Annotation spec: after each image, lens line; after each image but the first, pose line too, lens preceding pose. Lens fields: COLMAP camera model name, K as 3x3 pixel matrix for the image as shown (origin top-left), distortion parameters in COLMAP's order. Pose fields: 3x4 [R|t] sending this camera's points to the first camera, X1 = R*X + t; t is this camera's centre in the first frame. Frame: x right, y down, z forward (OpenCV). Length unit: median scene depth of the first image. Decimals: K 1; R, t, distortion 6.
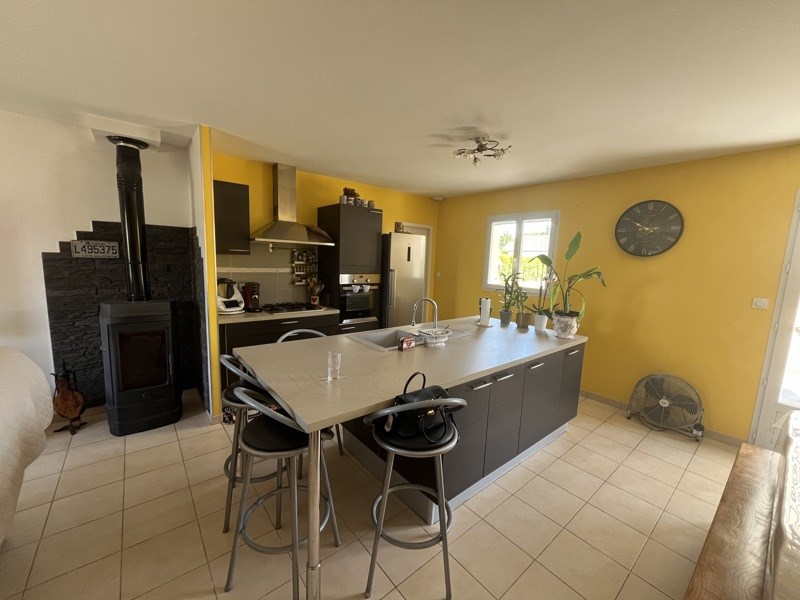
lens RADIAL K [[321.9, 0, 397.6], [0, 321.9, 300.1], [0, 0, 1]] dist [-0.003500, 0.000161]
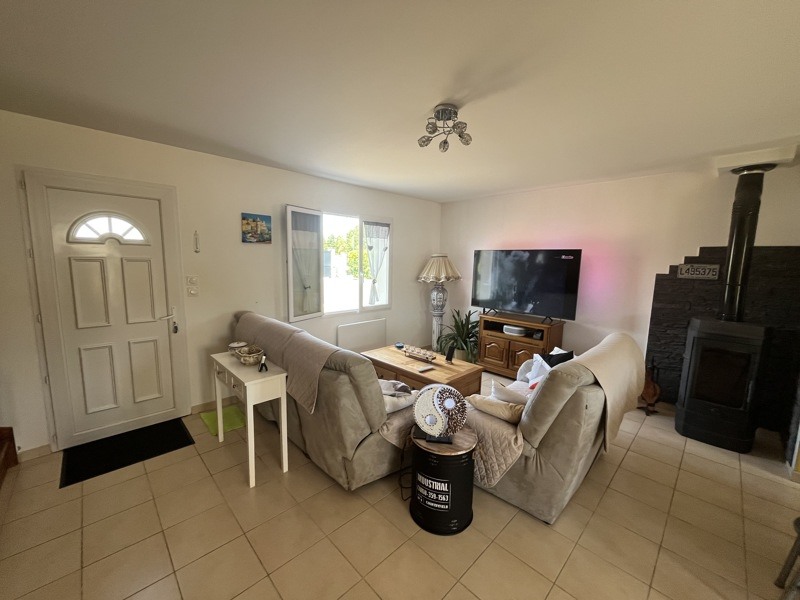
lens RADIAL K [[321.9, 0, 397.7], [0, 321.9, 301.0], [0, 0, 1]] dist [-0.003500, 0.000161]
pose [[0.089279, 0.093113, -0.991645, 0.119690], [-0.151746, 0.985269, 0.078852, 0.019533], [0.984379, 0.143439, 0.102094, -0.167548]]
